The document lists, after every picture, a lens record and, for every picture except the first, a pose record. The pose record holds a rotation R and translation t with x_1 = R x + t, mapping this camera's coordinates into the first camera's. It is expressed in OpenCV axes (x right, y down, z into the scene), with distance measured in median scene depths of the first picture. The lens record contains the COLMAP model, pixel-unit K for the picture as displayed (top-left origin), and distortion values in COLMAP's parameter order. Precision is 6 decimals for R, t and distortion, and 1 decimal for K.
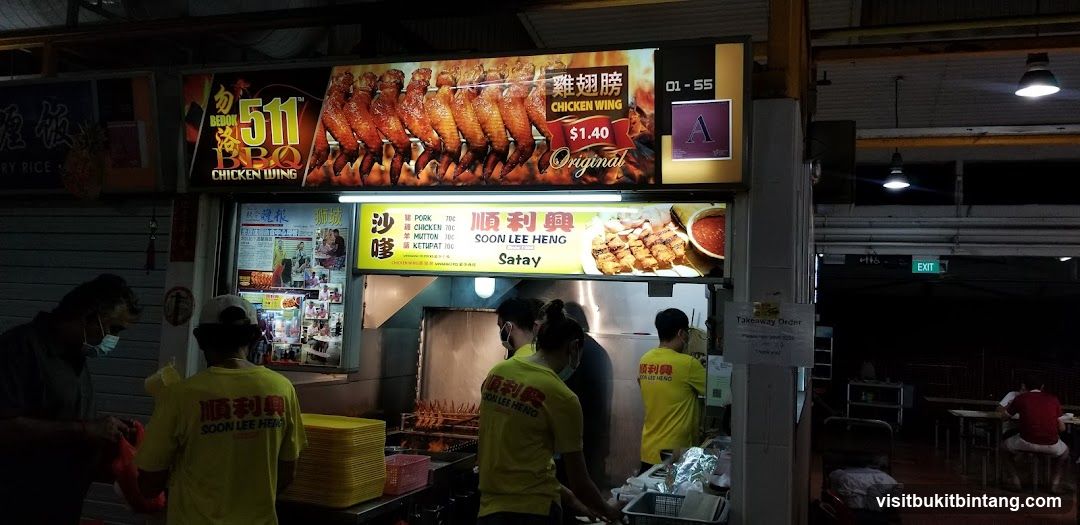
lens RADIAL K [[877.0, 0, 560.6], [0, 877.0, 232.1], [0, 0, 1]] dist [0.101217, -0.205370]
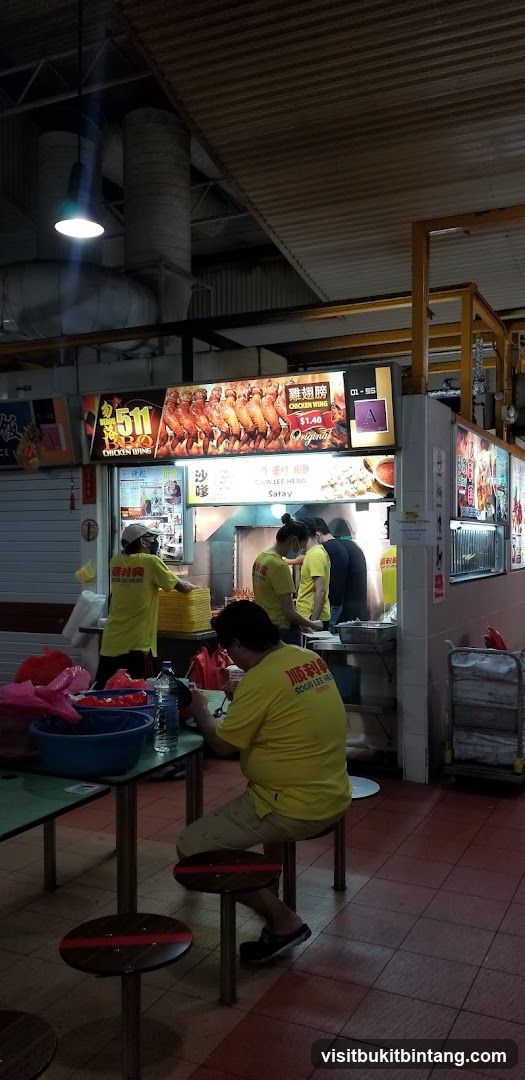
lens RADIAL K [[877.0, 0, 262.5], [0, 877.0, 540.0], [0, 0, 1]] dist [0.101217, -0.205370]
pose [[0.987624, -0.044849, -0.150293, 0.174857], [0.059024, 0.994079, 0.091226, -0.037472], [0.145312, -0.098968, 0.984424, -0.707467]]
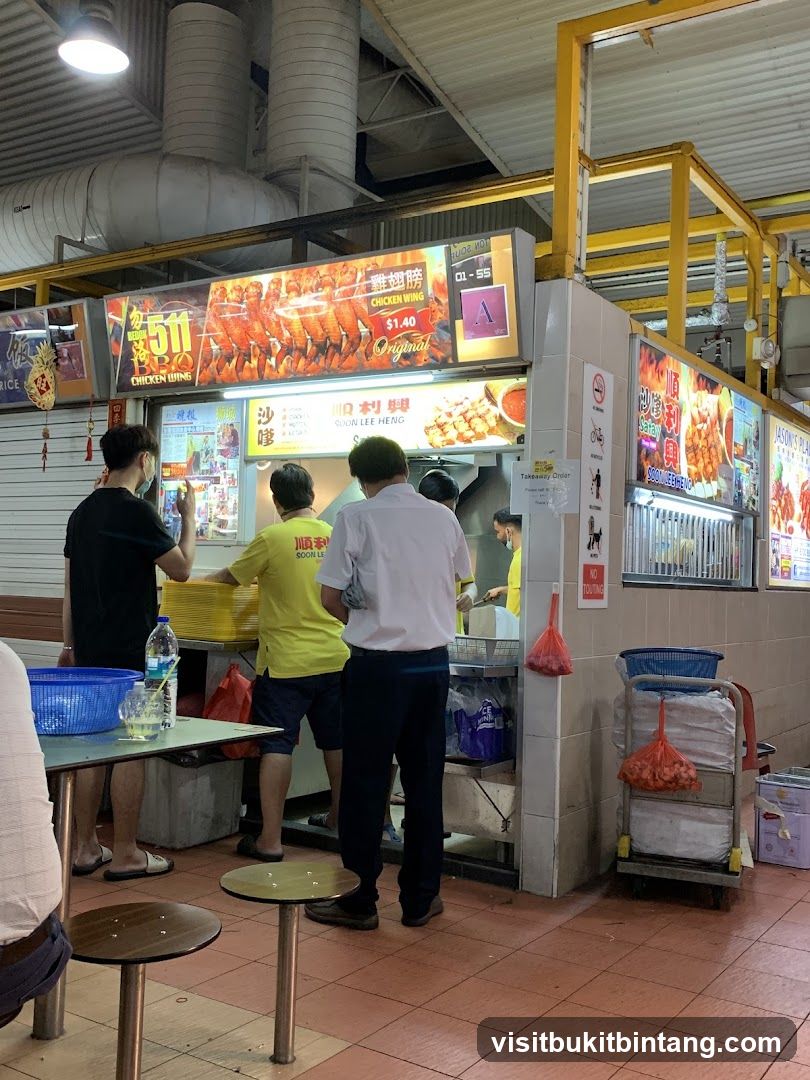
lens RADIAL K [[1100.2, 0, 403.5], [0, 1100.2, 481.9], [0, 0, 1]] dist [0.127710, -0.002591]
pose [[0.962375, -0.031709, -0.269868, 0.386983], [0.032929, 0.999458, -0.000010, 0.089185], [0.269722, -0.008877, 0.962897, -0.370613]]
